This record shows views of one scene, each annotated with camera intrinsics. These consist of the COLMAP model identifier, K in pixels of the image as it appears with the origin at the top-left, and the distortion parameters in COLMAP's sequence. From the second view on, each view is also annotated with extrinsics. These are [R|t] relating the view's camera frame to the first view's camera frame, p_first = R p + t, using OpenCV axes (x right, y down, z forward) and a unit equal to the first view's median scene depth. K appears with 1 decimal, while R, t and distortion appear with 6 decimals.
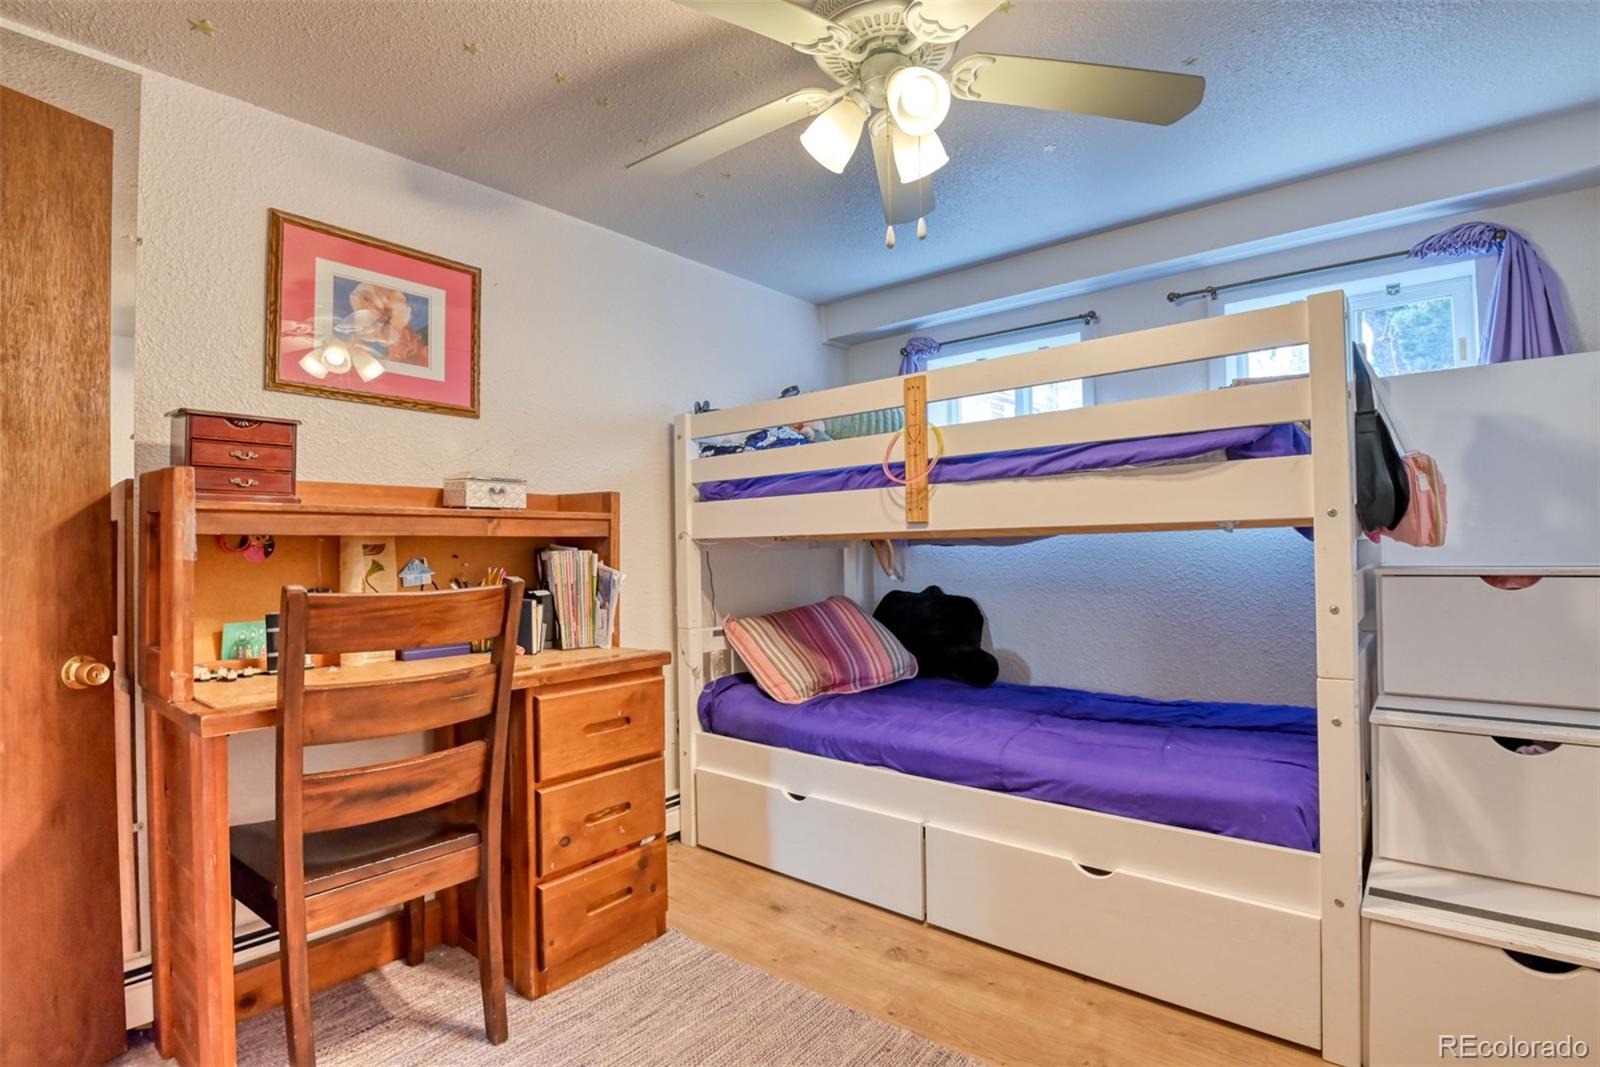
lens RADIAL K [[778.8, 0, 806.7], [0, 778.8, 533.1], [0, 0, 1]] dist [-0.024314, -0.003458]
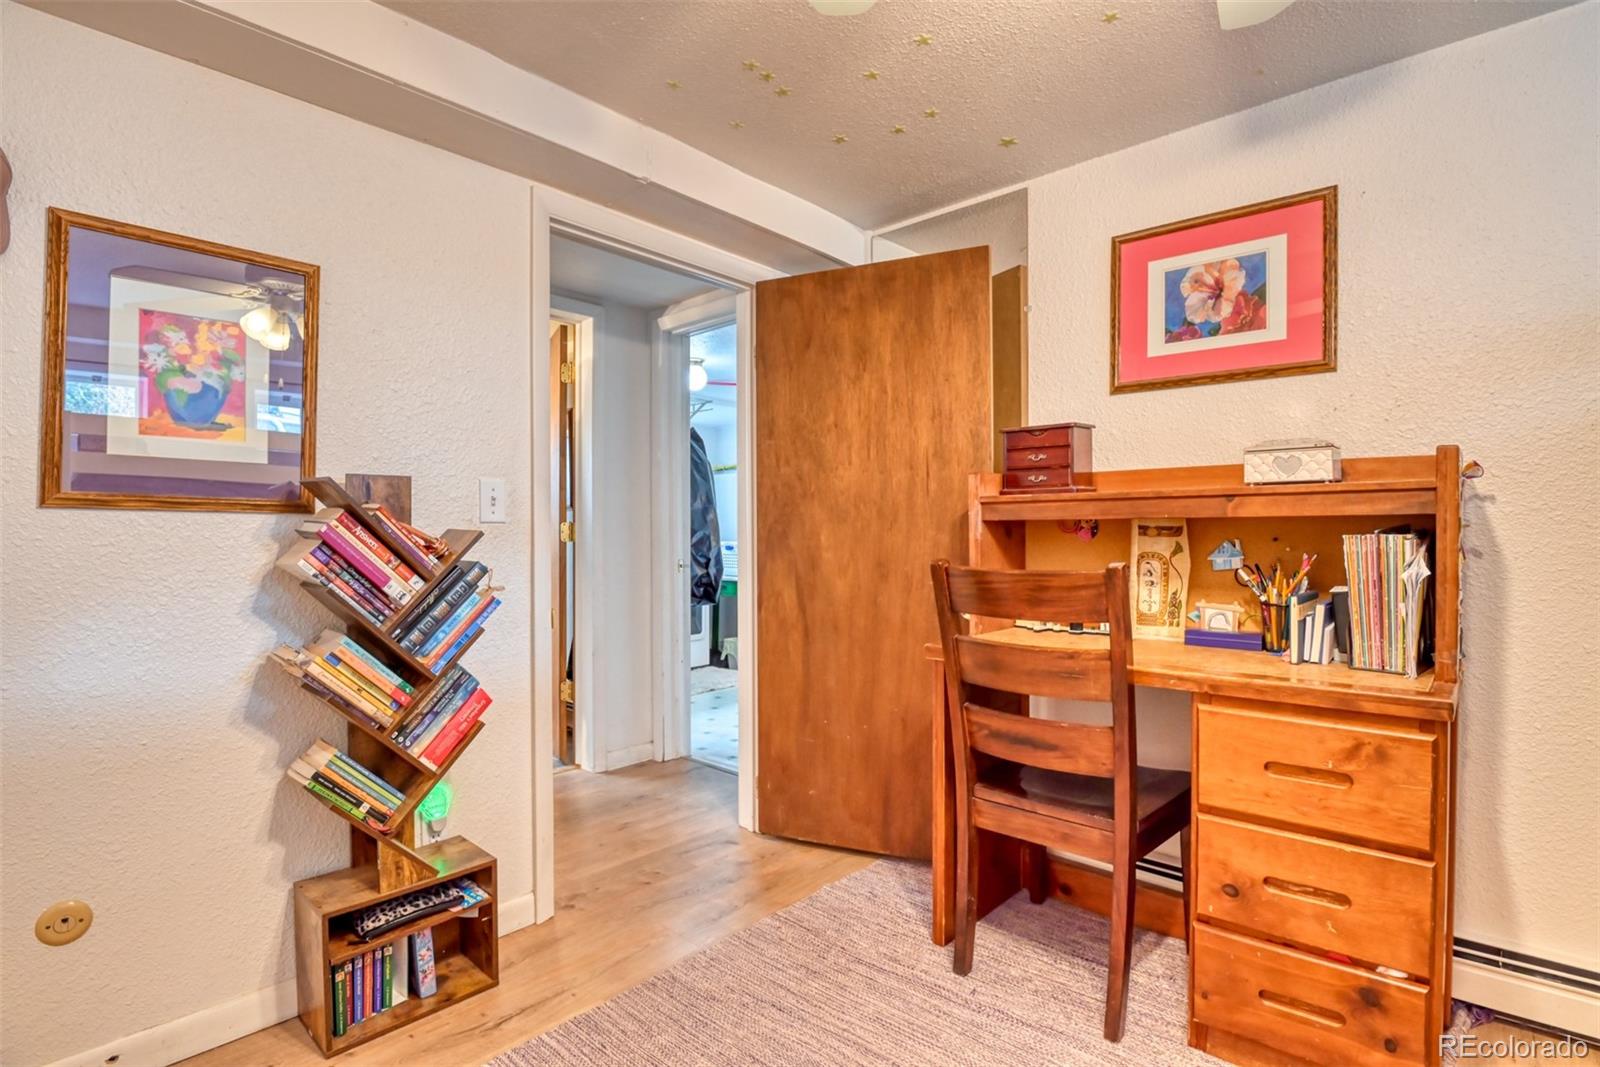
lens RADIAL K [[778.8, 0, 806.8], [0, 778.8, 536.4], [0, 0, 1]] dist [-0.024314, -0.003458]
pose [[-0.051173, 0.013713, -0.998596, 0.470216], [0.022189, 0.999675, 0.012590, 0.004139], [0.998443, -0.021514, -0.051461, 0.548170]]
